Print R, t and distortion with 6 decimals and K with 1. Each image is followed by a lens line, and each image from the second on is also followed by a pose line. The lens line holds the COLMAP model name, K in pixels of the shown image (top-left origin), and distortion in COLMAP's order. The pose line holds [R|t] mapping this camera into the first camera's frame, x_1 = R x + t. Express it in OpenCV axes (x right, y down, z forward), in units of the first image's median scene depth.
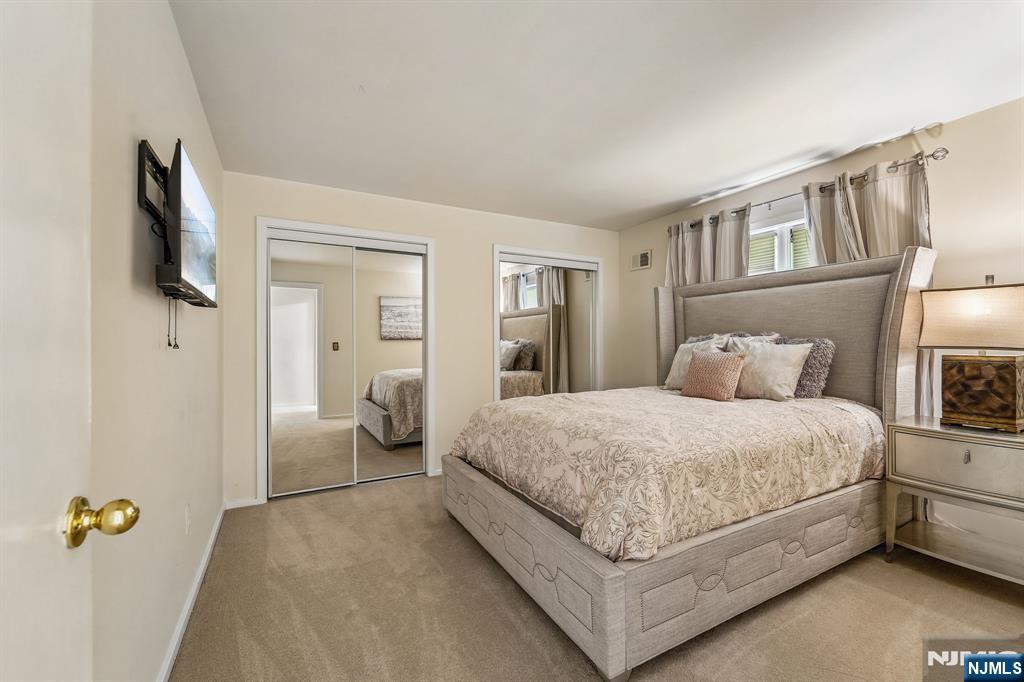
lens RADIAL K [[418.0, 0, 516.1], [0, 418.0, 338.4], [0, 0, 1]] dist [-0.001471, -0.002680]
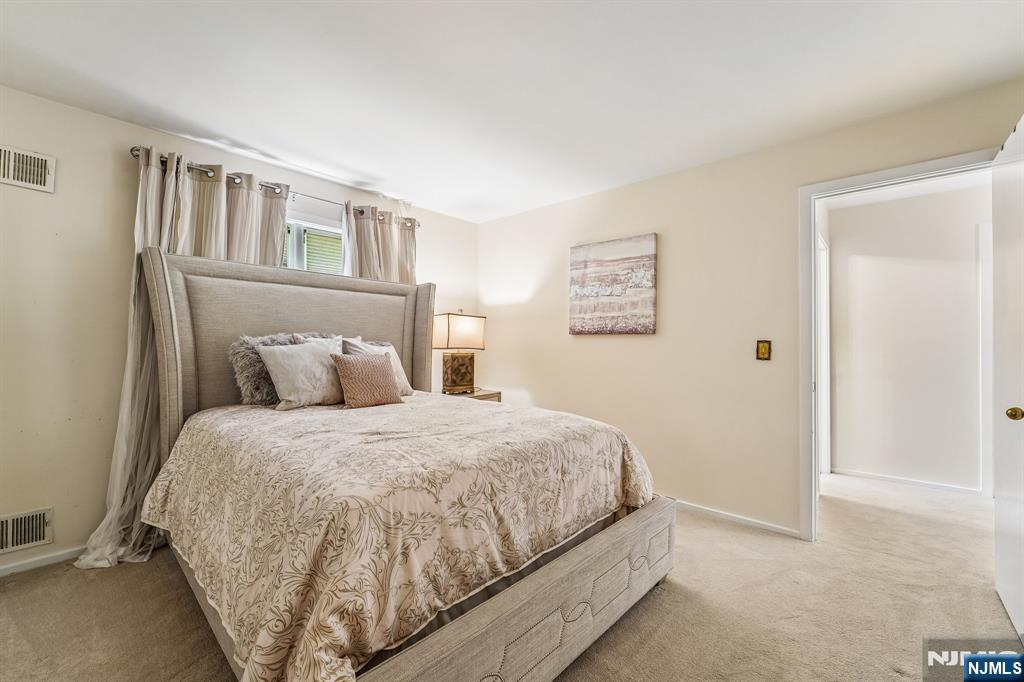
lens RADIAL K [[418.0, 0, 516.1], [0, 418.0, 338.4], [0, 0, 1]] dist [-0.001471, -0.002680]
pose [[-0.317389, 0.018167, 0.948121, -0.483781], [-0.014946, 0.999596, -0.024157, 0.013254], [-0.948178, -0.021838, -0.316989, 0.939500]]
